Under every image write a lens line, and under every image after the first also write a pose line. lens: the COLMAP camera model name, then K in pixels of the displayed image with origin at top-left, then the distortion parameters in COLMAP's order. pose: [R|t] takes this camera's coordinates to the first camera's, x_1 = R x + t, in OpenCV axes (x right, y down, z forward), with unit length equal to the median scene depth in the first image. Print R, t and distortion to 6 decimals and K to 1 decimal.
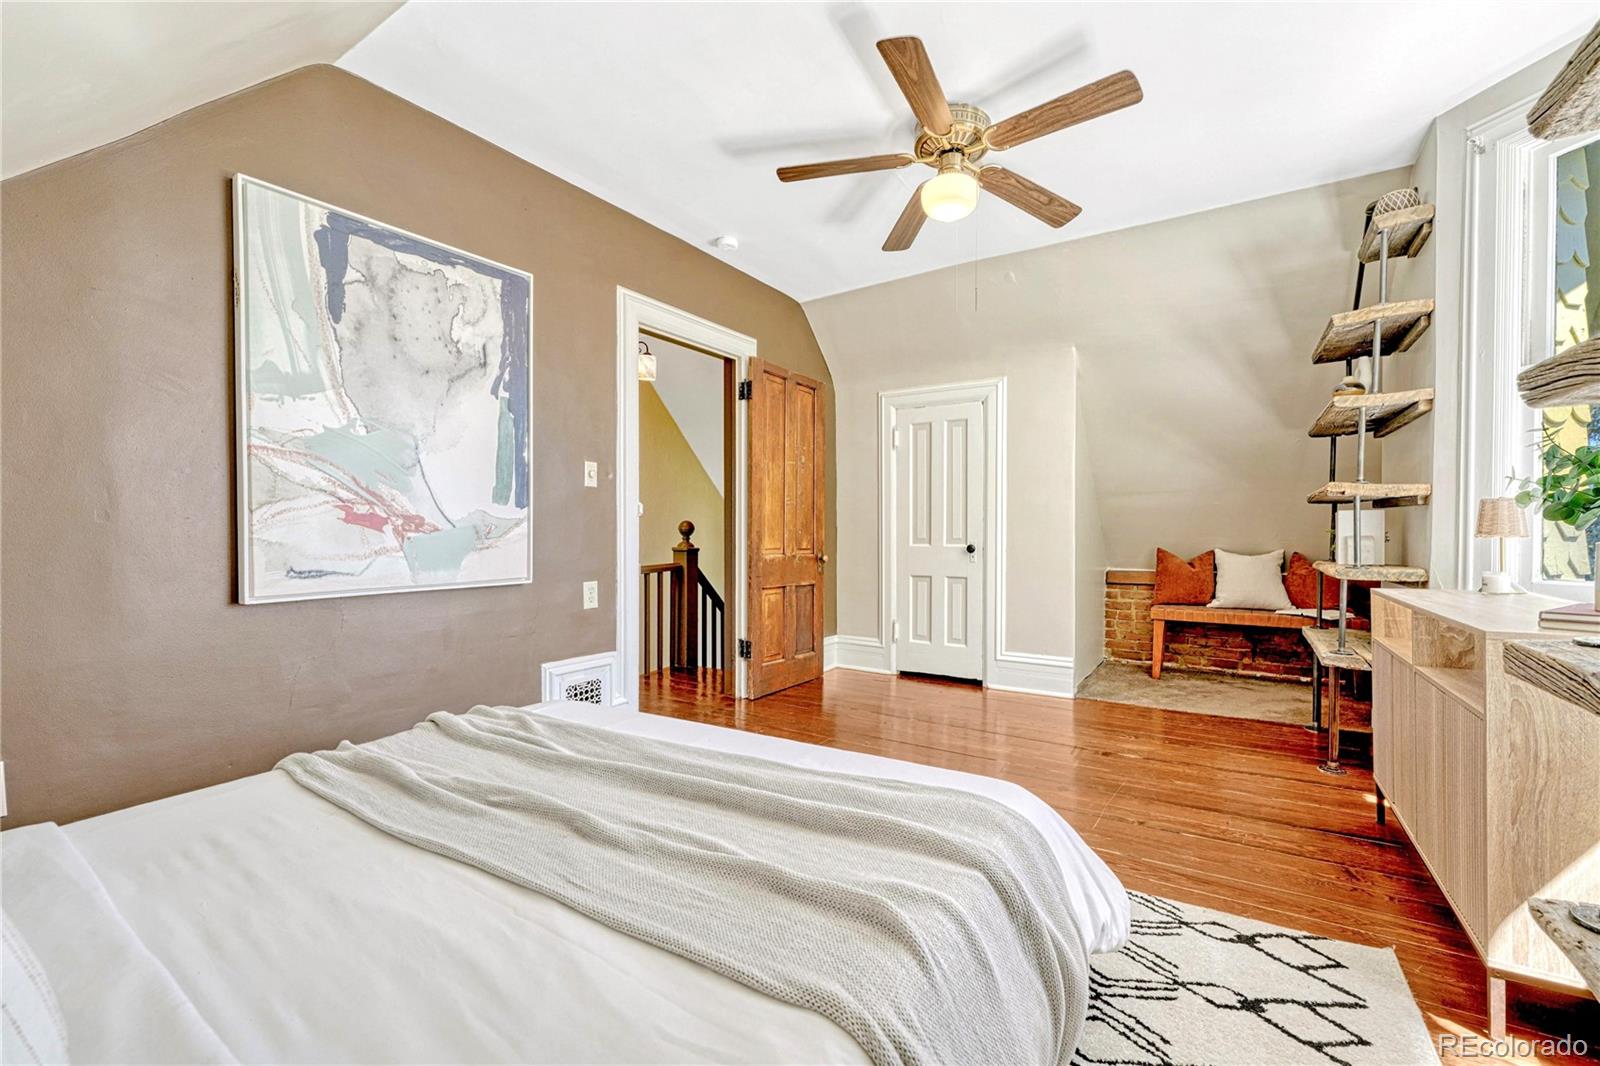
lens RADIAL K [[679.4, 0, 798.5], [0, 679.4, 540.6], [0, 0, 1]] dist [-0.002288, -0.000138]
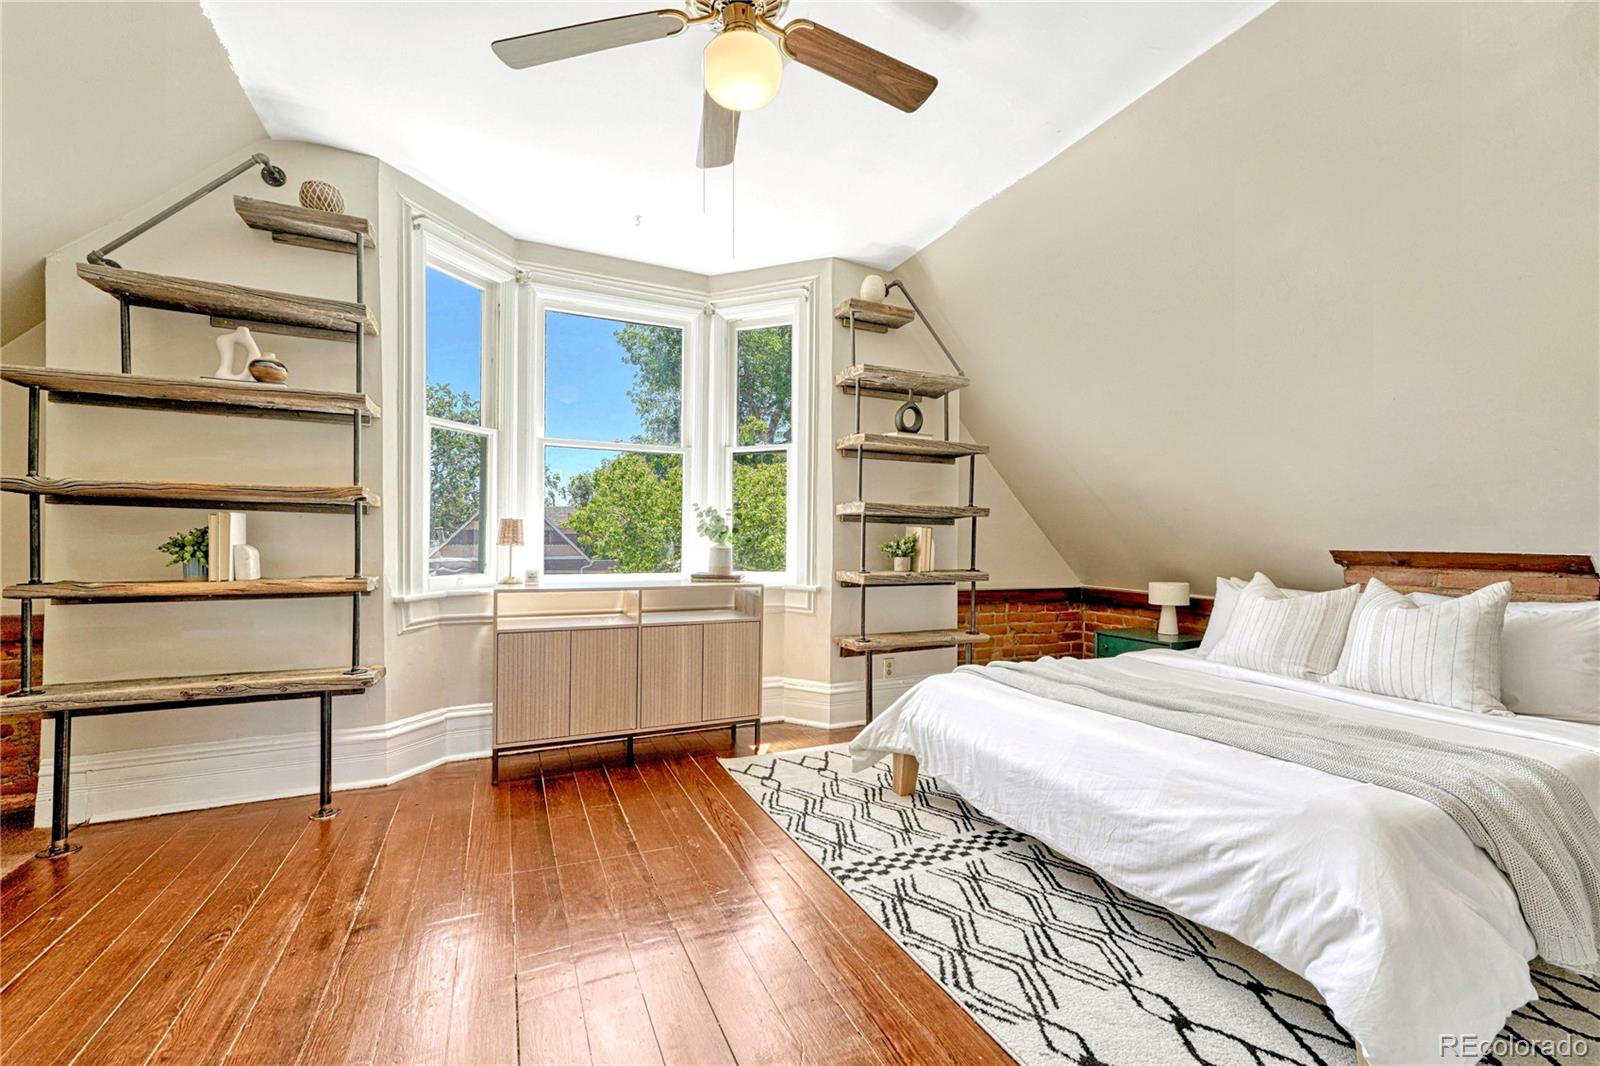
lens RADIAL K [[660.6, 0, 798.6], [0, 660.6, 545.5], [0, 0, 1]] dist [0.030339, 0.000005]
pose [[-0.843869, -0.009016, 0.536473, -0.209485], [-0.001269, 0.999890, 0.014807, -0.023823], [-0.536548, 0.011814, -0.843787, 1.567044]]
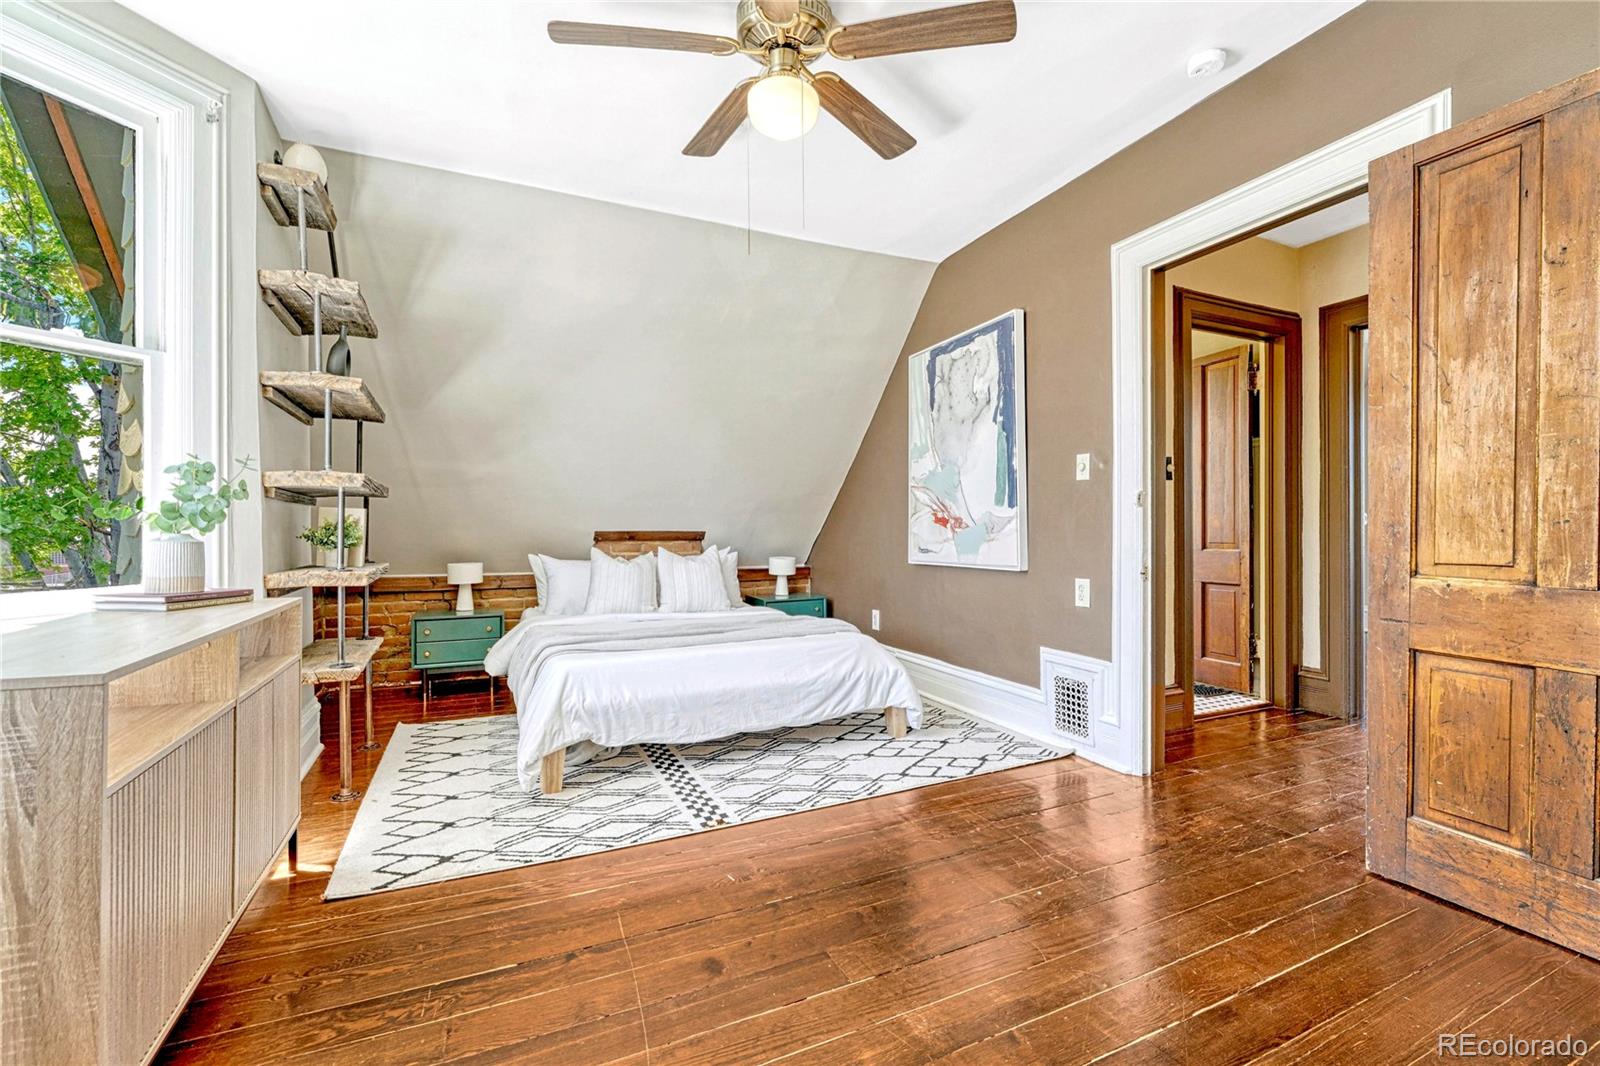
lens RADIAL K [[679.4, 0, 798.5], [0, 679.4, 540.6], [0, 0, 1]] dist [-0.002288, -0.000138]
pose [[-0.538588, 0.019367, -0.842347, 0.887177], [-0.003003, 0.999685, 0.024904, -0.020692], [0.842564, 0.015942, -0.538360, 1.450985]]
